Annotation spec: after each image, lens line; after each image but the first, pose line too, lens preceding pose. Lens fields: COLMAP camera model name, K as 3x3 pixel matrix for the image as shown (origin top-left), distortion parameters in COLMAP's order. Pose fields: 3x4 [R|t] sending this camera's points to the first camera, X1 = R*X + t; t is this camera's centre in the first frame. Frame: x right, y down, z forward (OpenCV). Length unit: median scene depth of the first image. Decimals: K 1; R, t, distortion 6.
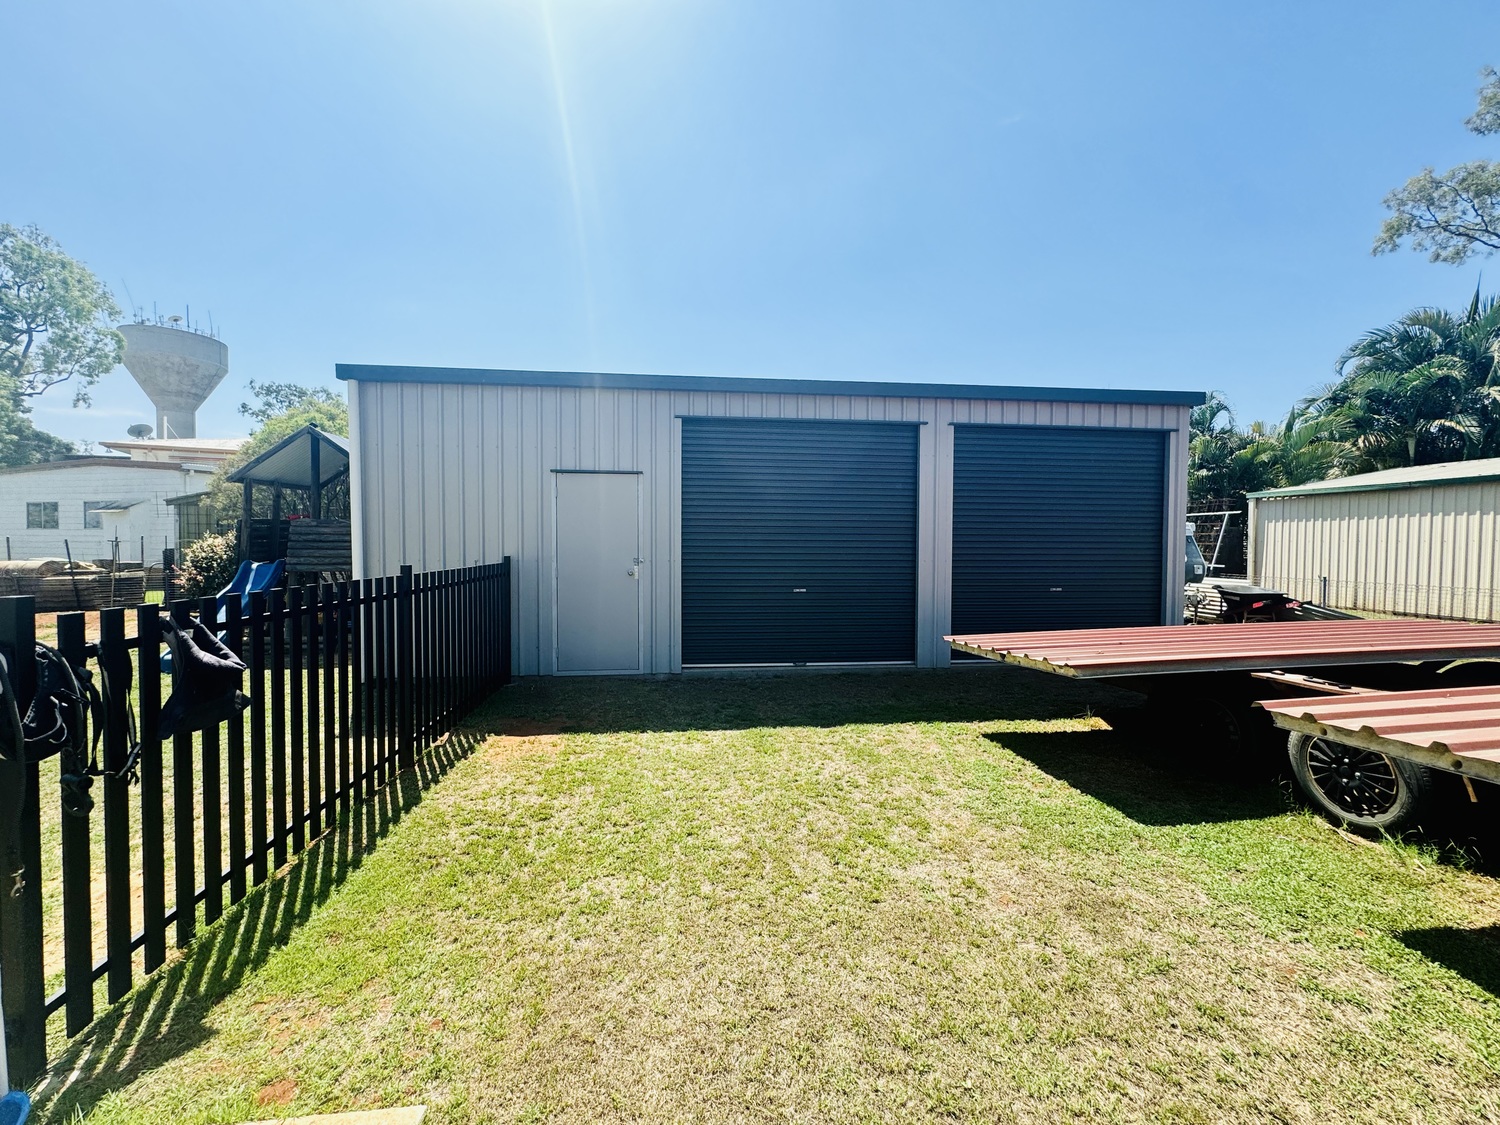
lens RADIAL K [[595.8, 0, 748.9], [0, 595.8, 560.3], [0, 0, 1]] dist [-0.002605, 0.000380]
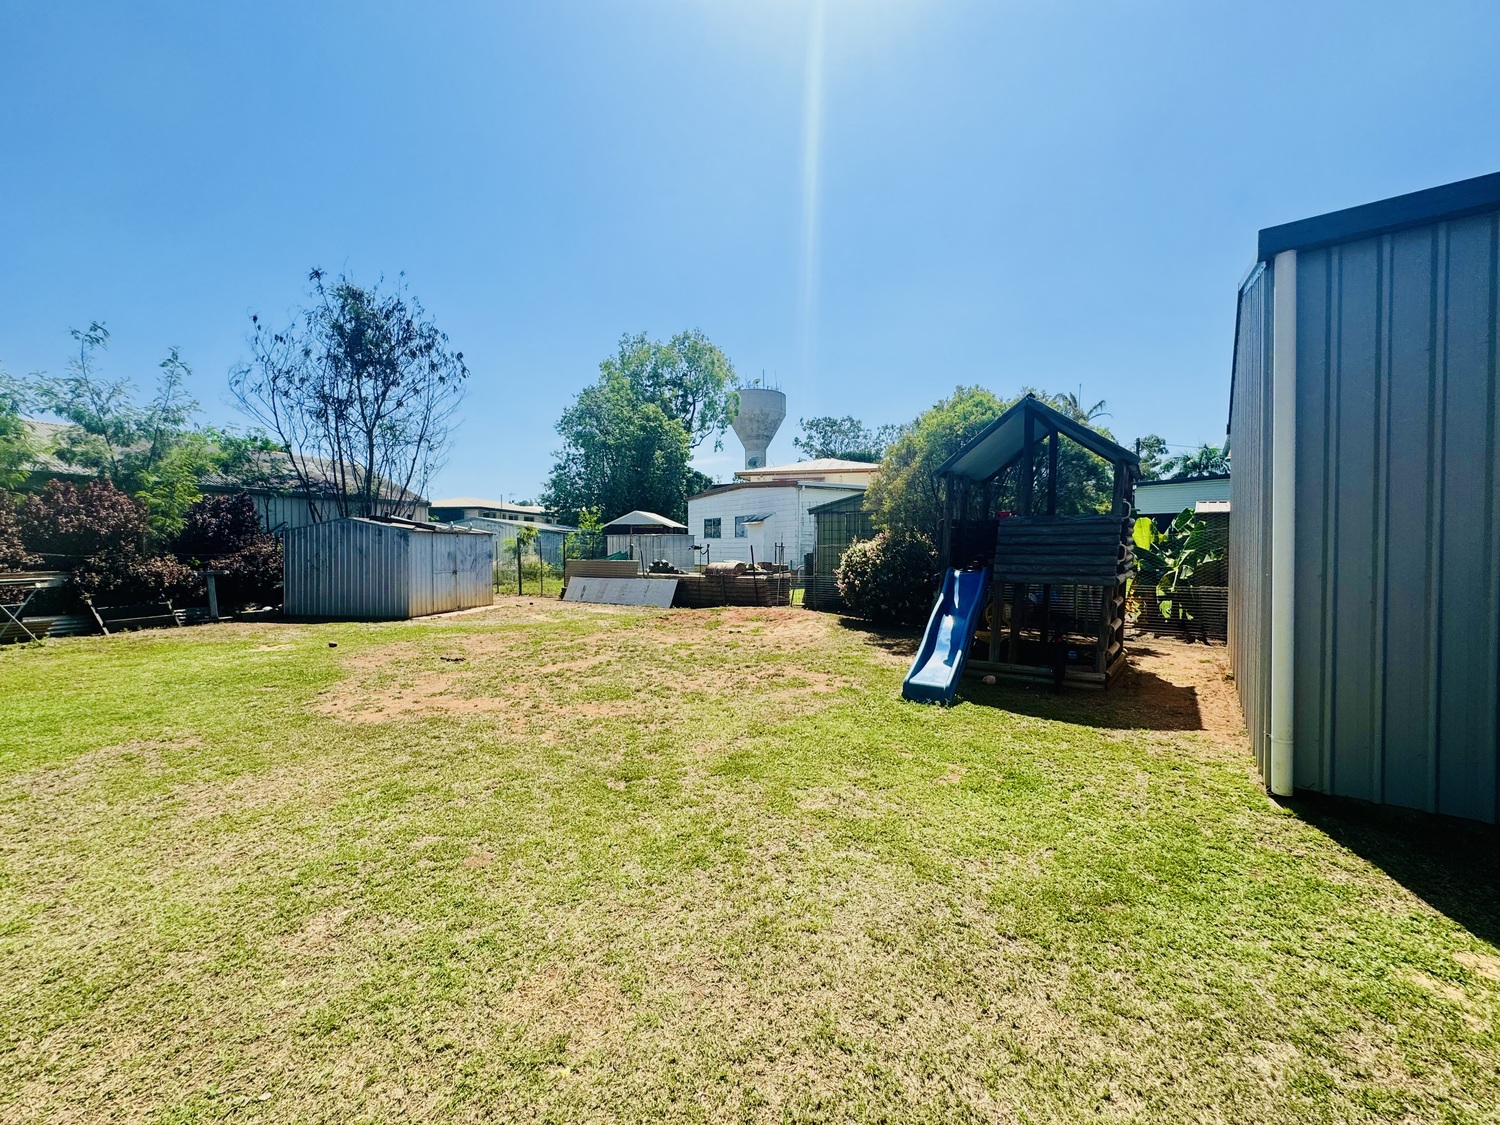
lens RADIAL K [[595.8, 0, 750.9], [0, 595.8, 558.8], [0, 0, 1]] dist [-0.002605, 0.000380]
pose [[0.728586, 0.008900, -0.684896, -0.153086], [-0.016803, 0.999847, -0.004883, -0.000993], [0.684748, 0.015066, 0.728624, 0.058606]]
